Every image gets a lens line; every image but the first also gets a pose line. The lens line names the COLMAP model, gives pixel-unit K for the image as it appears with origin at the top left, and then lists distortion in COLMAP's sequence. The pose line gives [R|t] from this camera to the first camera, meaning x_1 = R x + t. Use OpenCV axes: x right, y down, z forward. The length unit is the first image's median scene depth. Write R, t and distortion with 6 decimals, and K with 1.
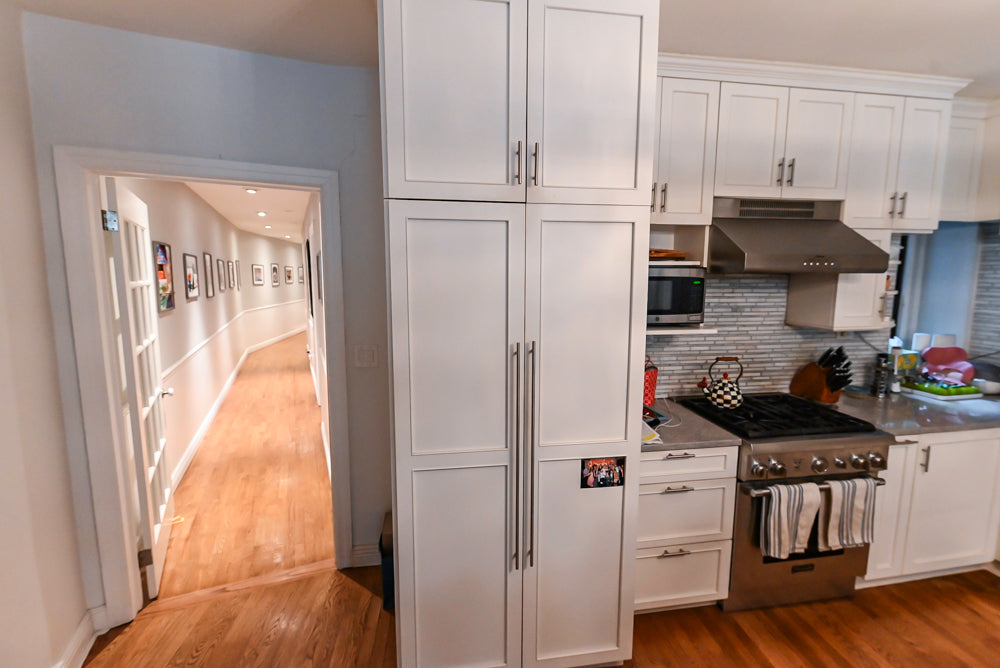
lens RADIAL K [[418.5, 0, 503.4], [0, 418.5, 323.7], [0, 0, 1]] dist [-0.000688, -0.005471]
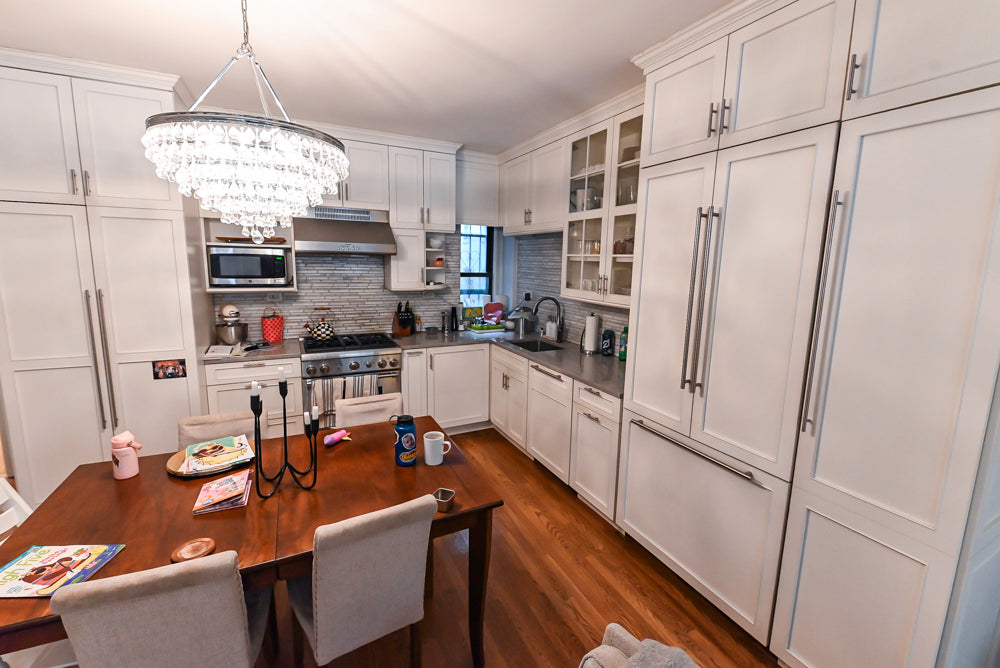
lens RADIAL K [[418.5, 0, 505.5], [0, 418.5, 324.0], [0, 0, 1]] dist [-0.000688, -0.005471]
pose [[0.945398, -0.027358, 0.324769, 0.720293], [0.014346, 0.998998, 0.042391, 0.090557], [-0.325604, -0.035417, 0.944843, -0.749828]]
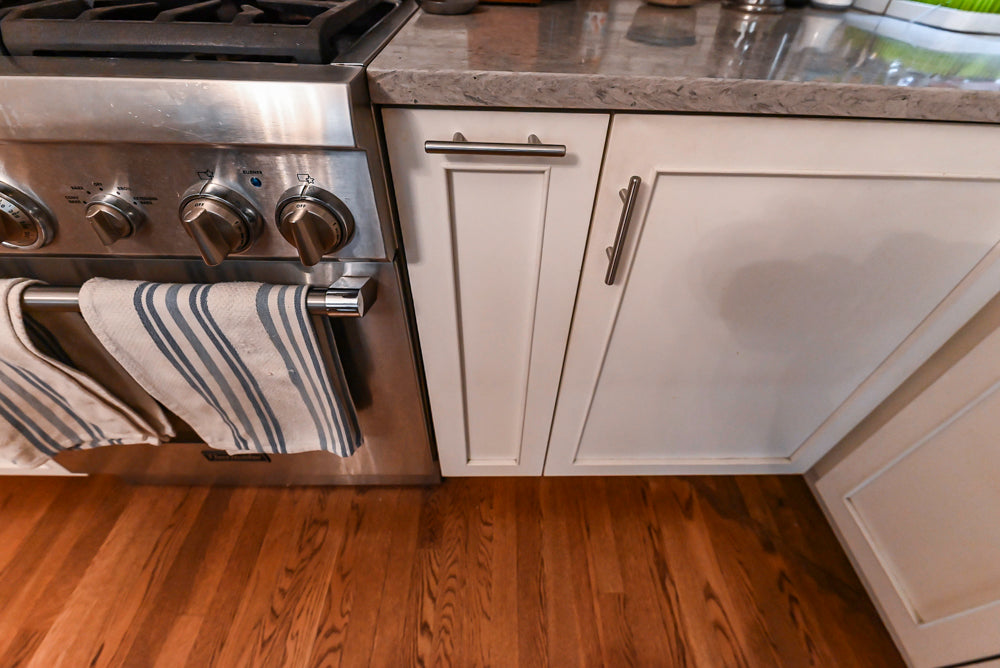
lens RADIAL K [[418.5, 0, 504.6], [0, 418.5, 320.2], [0, 0, 1]] dist [-0.000688, -0.005471]
pose [[0.991832, 0.111604, -0.061753, 0.939334], [-0.052642, 0.799165, 0.598803, 0.217932], [0.116180, -0.590661, 0.798512, 0.749108]]
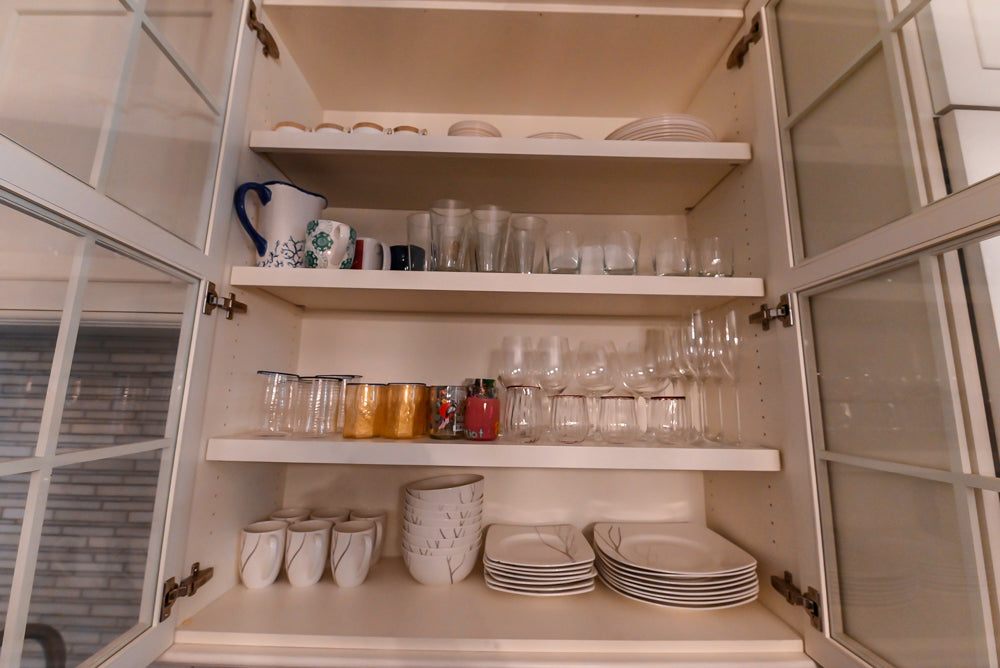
lens RADIAL K [[418.5, 0, 514.0], [0, 418.5, 322.7], [0, 0, 1]] dist [-0.000688, -0.005471]
pose [[0.114421, 0.175363, 0.977832, 1.122583], [0.100120, 0.977250, -0.186974, -0.095452], [-0.988374, 0.119294, 0.094261, 0.352751]]
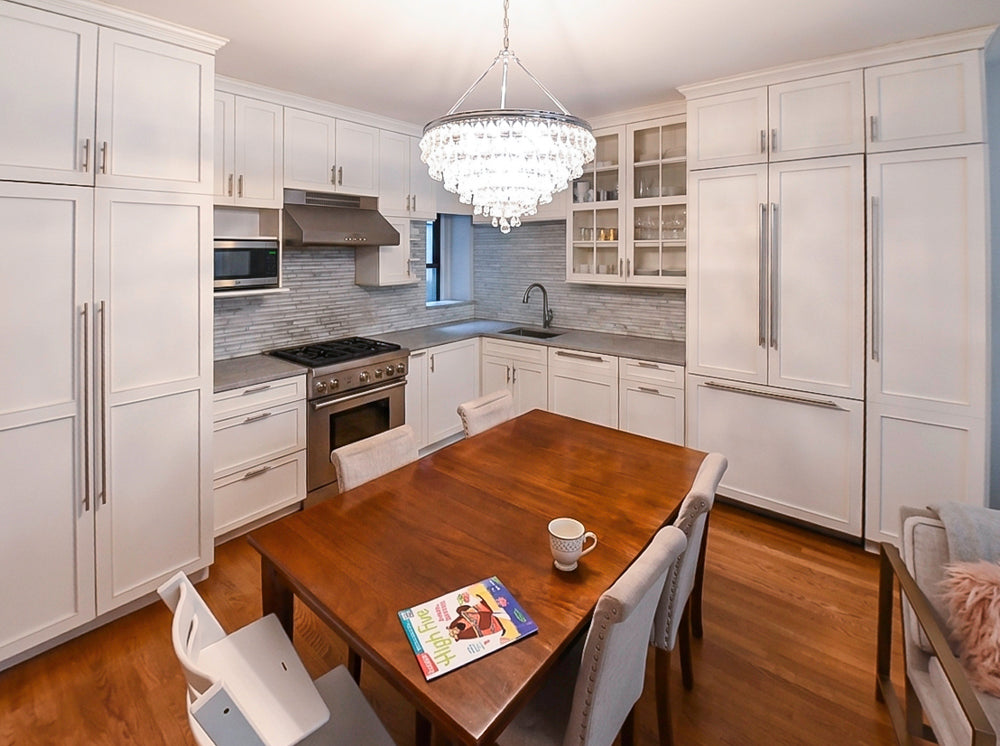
lens RADIAL K [[470.0, 0, 500.4], [0, 470.0, 246.9], [0, 0, 1]] dist [-0.018168, 0.000526]
pose [[0.737507, 0.002070, 0.675336, 0.010114], [0.080854, 0.992532, -0.091341, 0.068969], [-0.670482, 0.121968, 0.731832, -0.504830]]
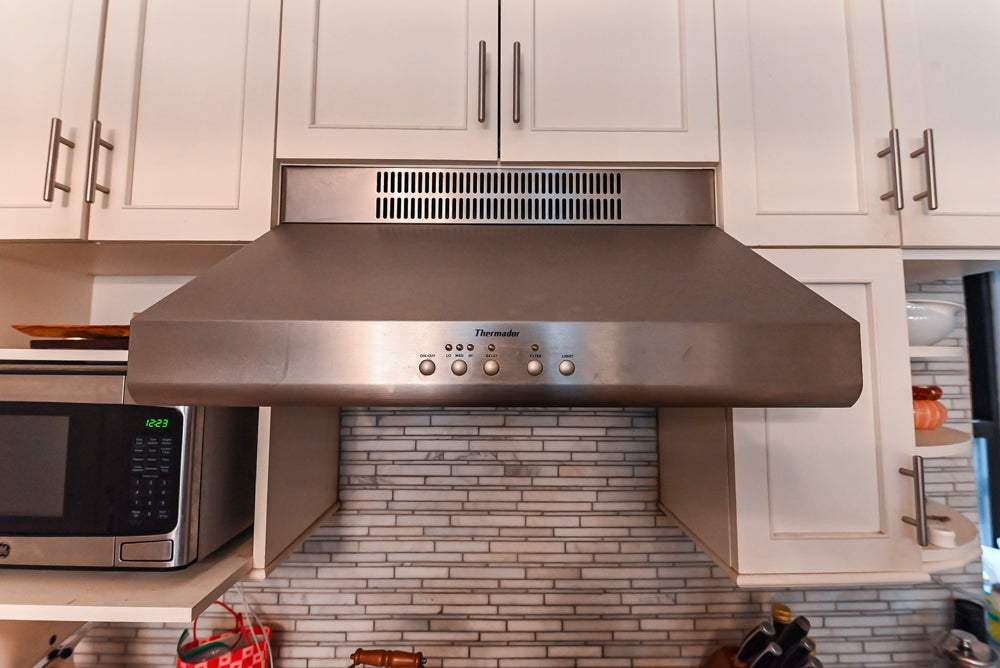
lens RADIAL K [[418.5, 0, 502.2], [0, 418.5, 322.0], [0, 0, 1]] dist [-0.000688, -0.005471]
pose [[0.991735, -0.008914, -0.127990, 0.708609], [-0.016861, 0.979876, -0.198894, -0.109230], [0.127187, 0.199408, 0.971627, 0.702300]]
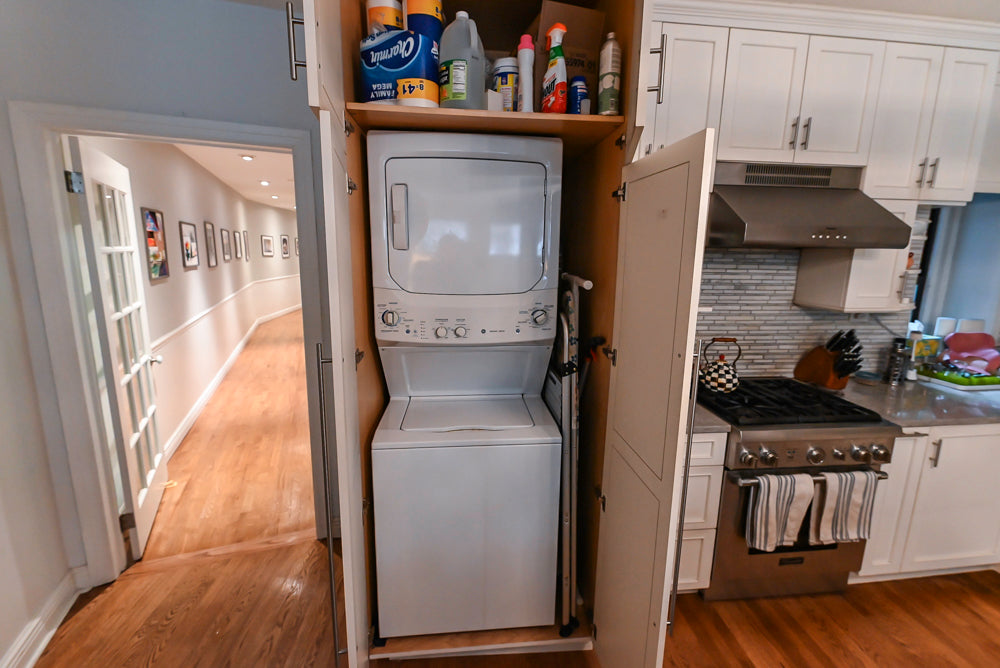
lens RADIAL K [[418.5, 0, 500.7], [0, 418.5, 326.3], [0, 0, 1]] dist [-0.000688, -0.005471]
pose [[0.998864, 0.022270, -0.042124, 0.081178], [-0.019589, 0.997819, 0.063037, 0.005825], [0.043436, -0.062140, 0.997122, 0.054243]]
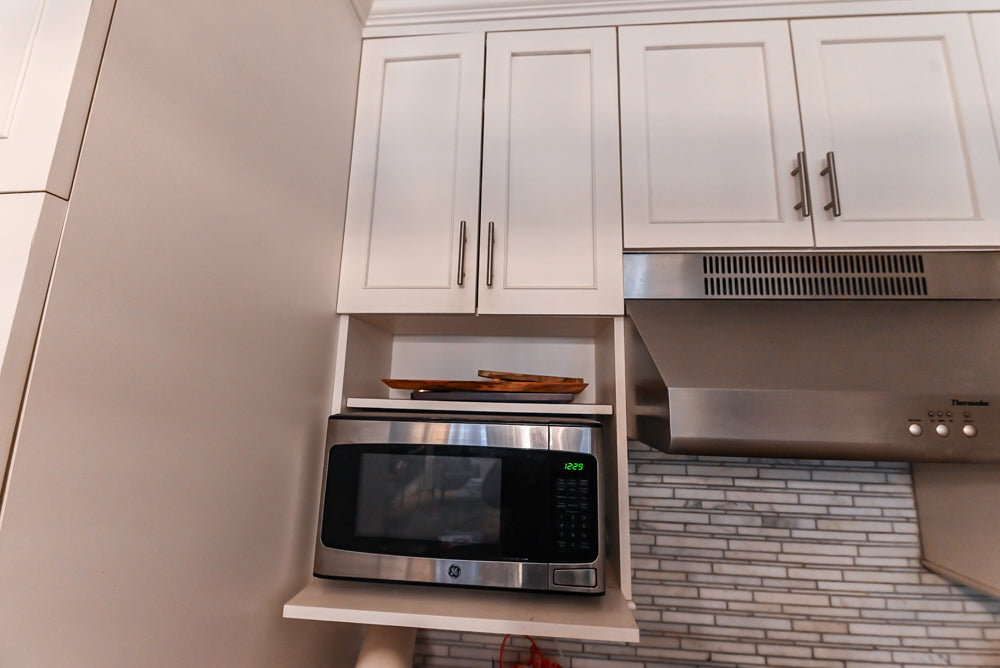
lens RADIAL K [[418.5, 0, 500.7], [0, 418.5, 322.8], [0, 0, 1]] dist [-0.000688, -0.005471]
pose [[0.974443, -0.019134, -0.223818, 0.463053], [-0.049029, 0.954228, -0.295034, -0.102885], [0.219218, 0.298468, 0.928903, 0.592412]]
